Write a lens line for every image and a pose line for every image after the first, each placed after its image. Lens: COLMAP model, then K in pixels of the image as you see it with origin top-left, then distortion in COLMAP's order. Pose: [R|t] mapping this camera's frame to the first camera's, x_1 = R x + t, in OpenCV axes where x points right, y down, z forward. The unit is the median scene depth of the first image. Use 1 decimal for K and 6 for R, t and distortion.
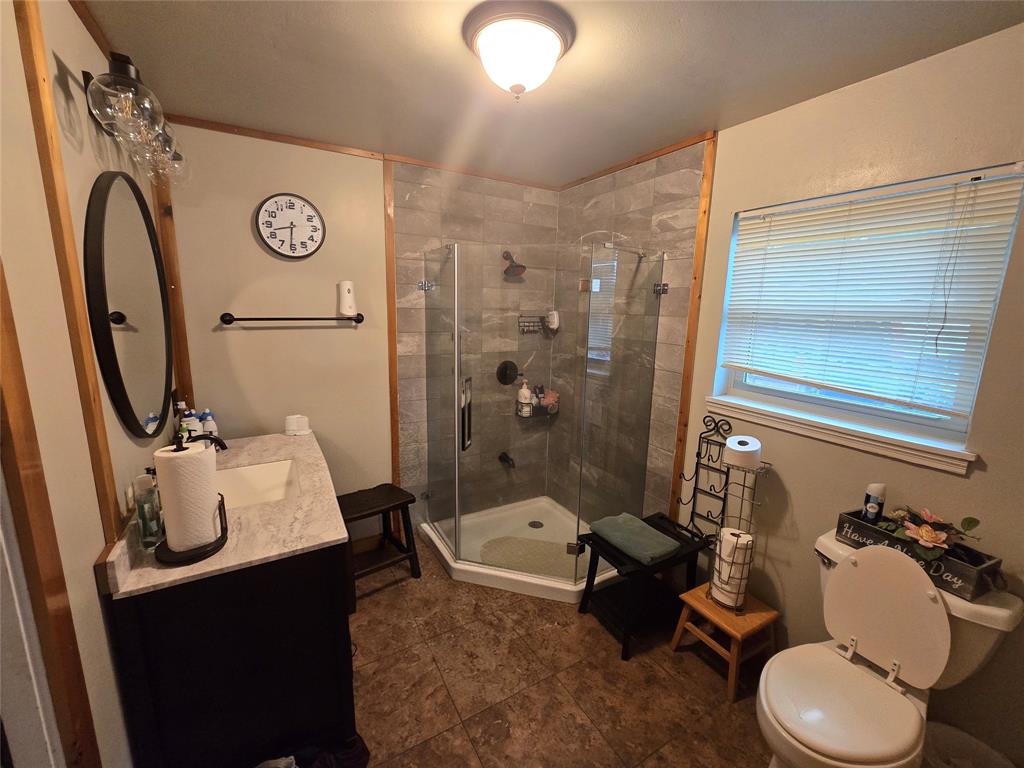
lens RADIAL K [[420.1, 0, 514.7], [0, 420.1, 383.7], [0, 0, 1]] dist [-0.004854, 0.001045]
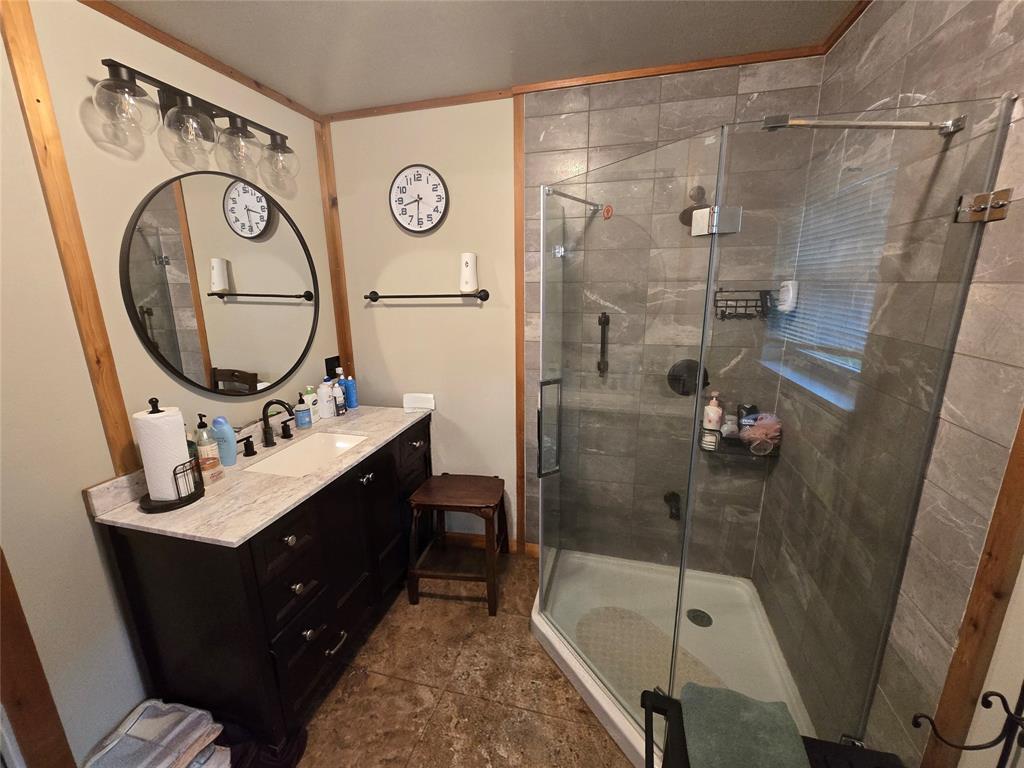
lens RADIAL K [[420.1, 0, 509.9], [0, 420.1, 382.5], [0, 0, 1]] dist [-0.004854, 0.001045]
pose [[0.698810, 0.137595, -0.701949, 0.312390], [-0.105386, 0.990420, 0.089226, -0.059318], [0.707501, 0.011624, 0.706617, 0.420200]]
